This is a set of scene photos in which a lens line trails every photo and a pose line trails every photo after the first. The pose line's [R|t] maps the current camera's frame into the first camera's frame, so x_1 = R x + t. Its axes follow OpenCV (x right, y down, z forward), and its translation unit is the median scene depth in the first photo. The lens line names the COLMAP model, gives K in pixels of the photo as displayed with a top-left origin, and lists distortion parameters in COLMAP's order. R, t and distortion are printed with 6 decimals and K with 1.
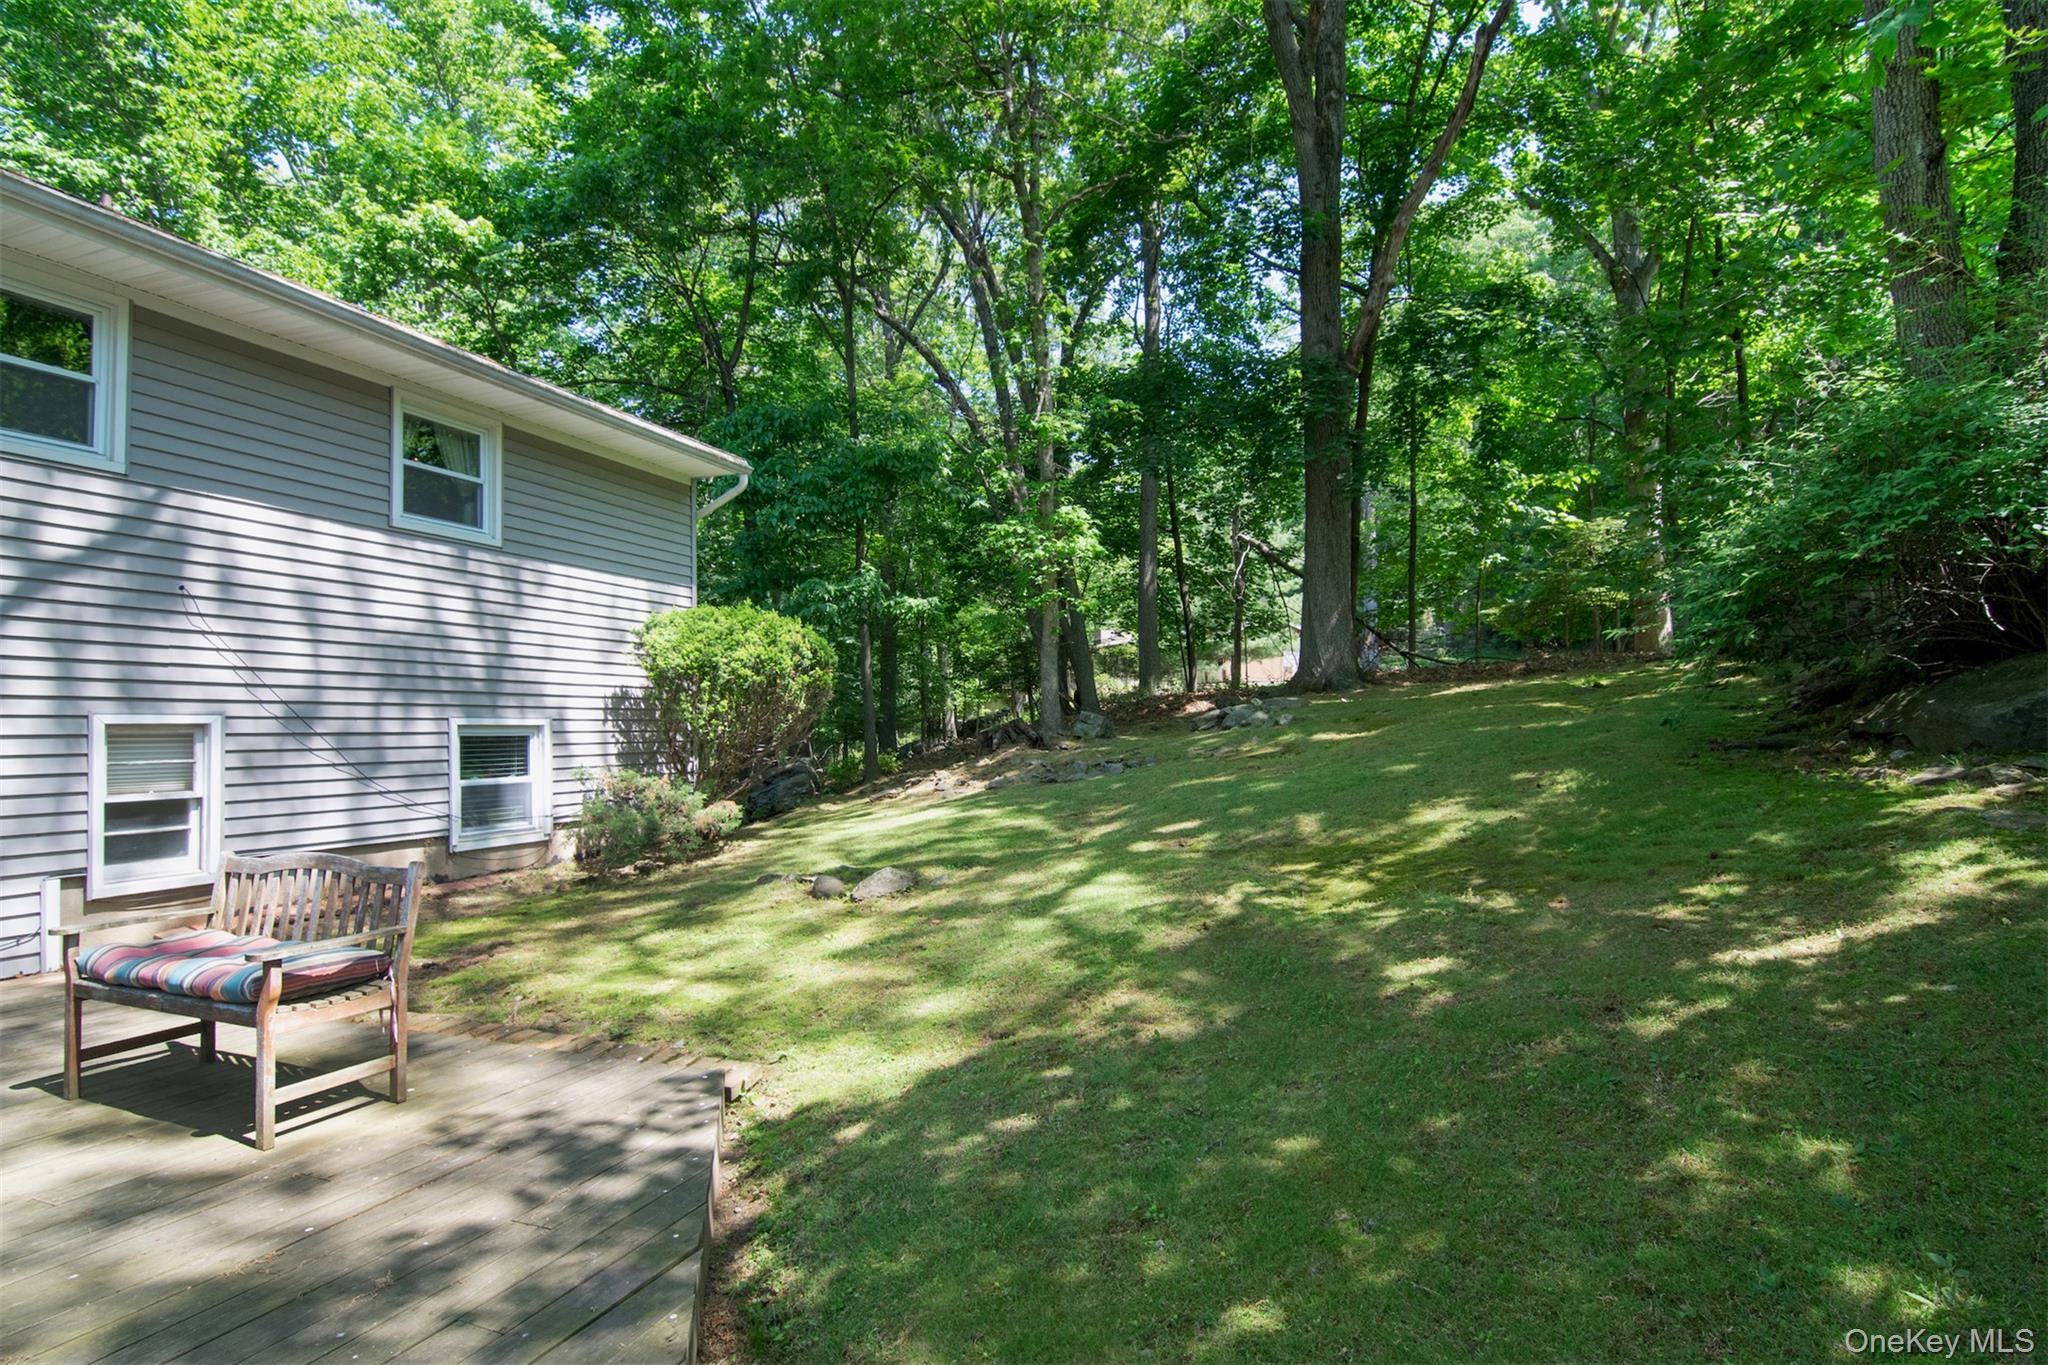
lens RADIAL K [[1005.3, 0, 1024.0], [0, 1005.3, 682.5], [0, 0, 1]] dist [-0.013325, -0.000352]
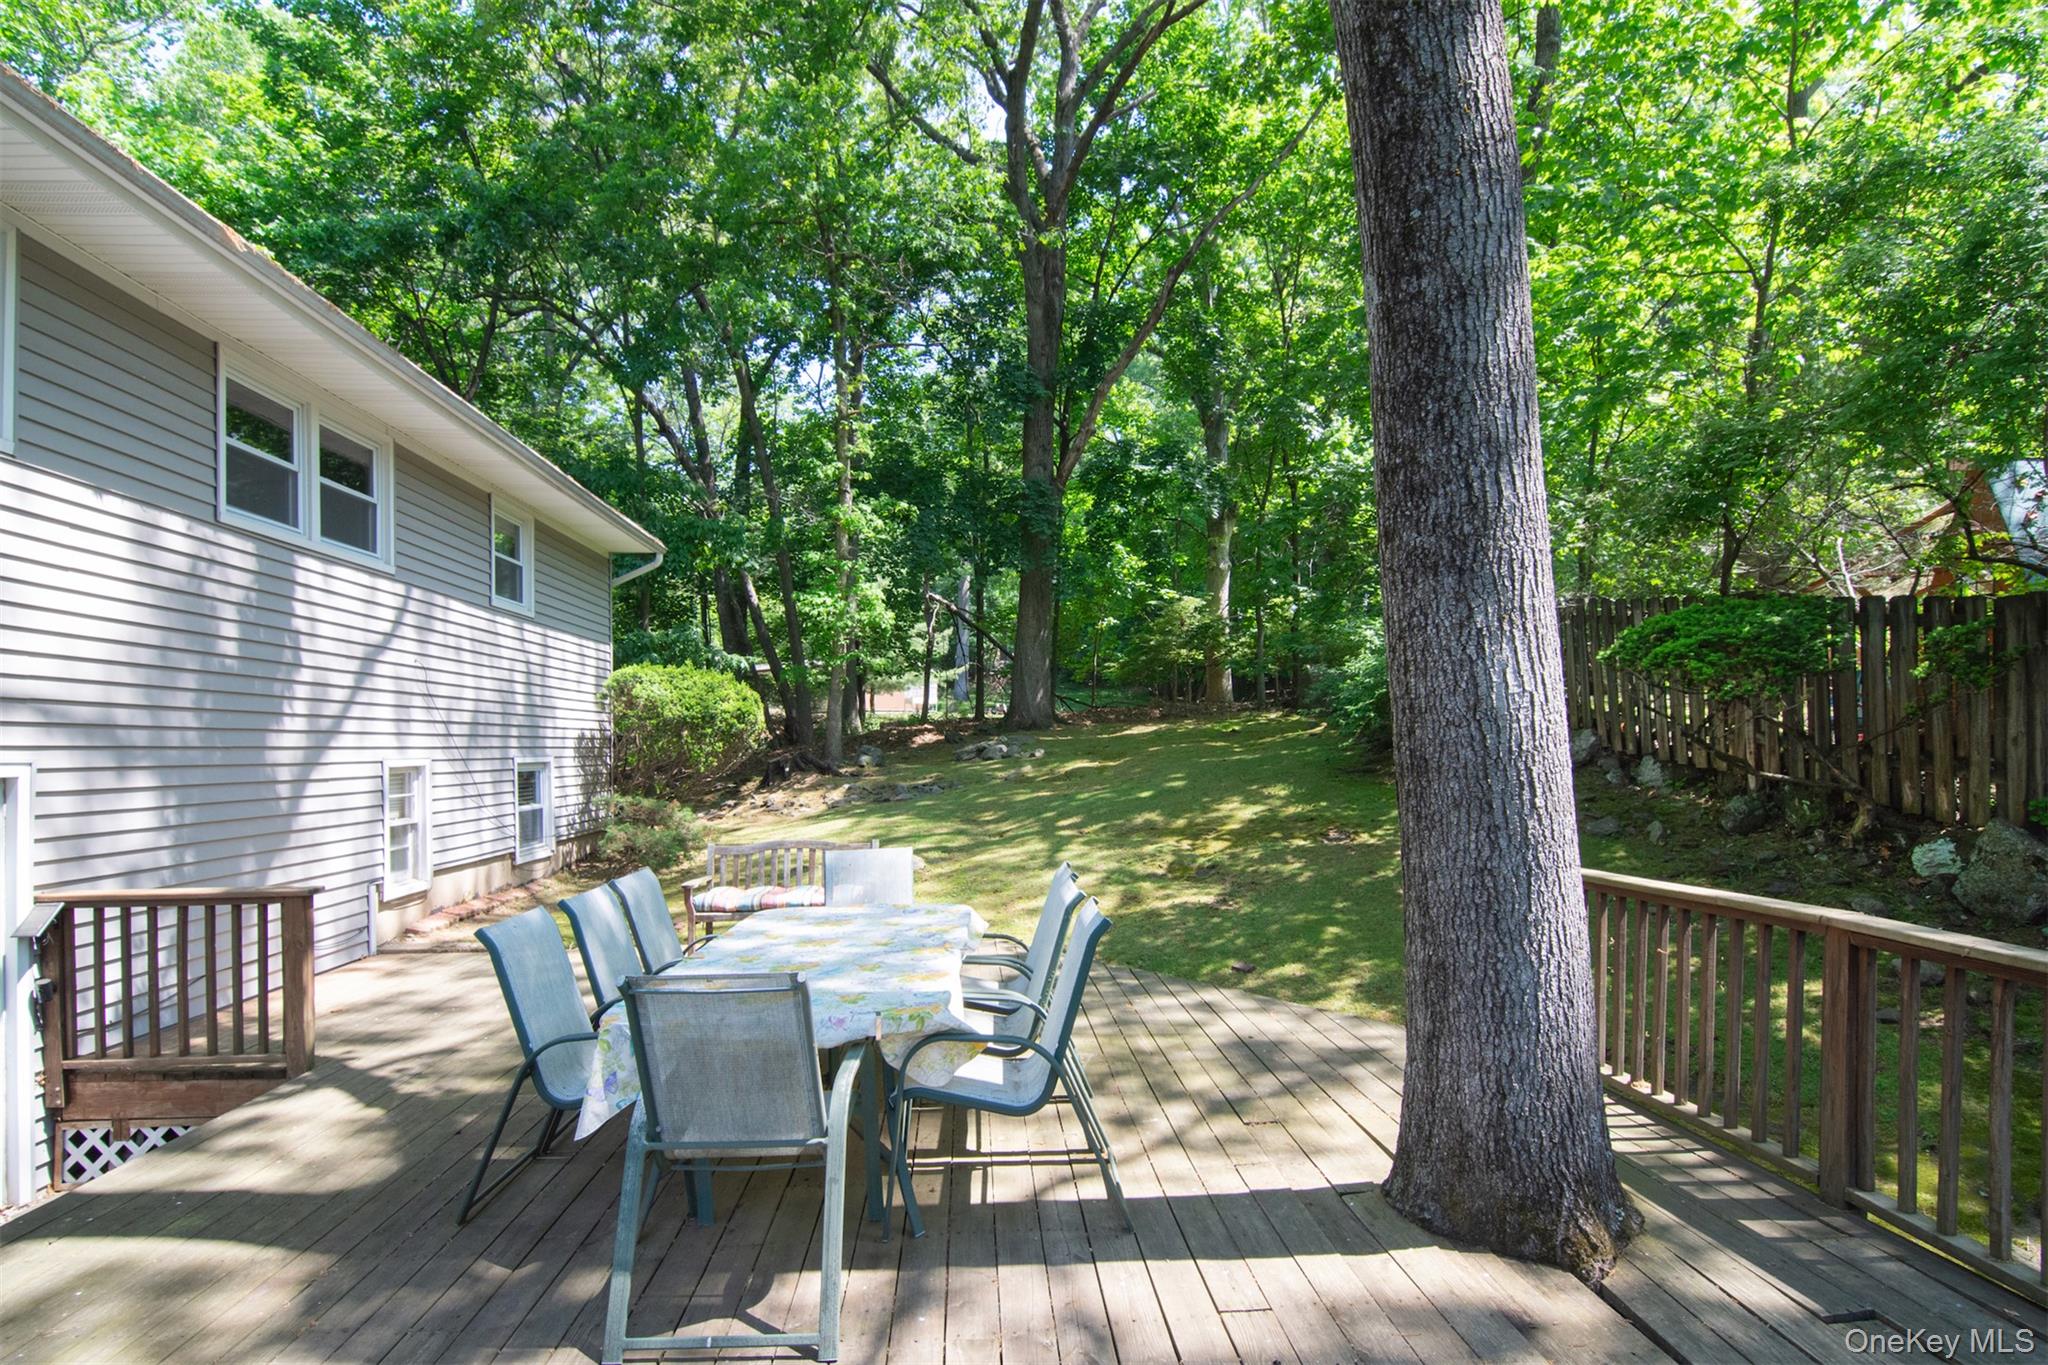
lens RADIAL K [[1012.1, 0, 1016.9], [0, 1012.1, 733.3], [0, 0, 1]] dist [-0.022567, -0.000953]
pose [[0.910671, 0.003336, 0.413119, -0.484155], [-0.014932, 0.999580, 0.024844, -0.032850], [-0.412862, -0.028793, 0.910338, -0.366777]]
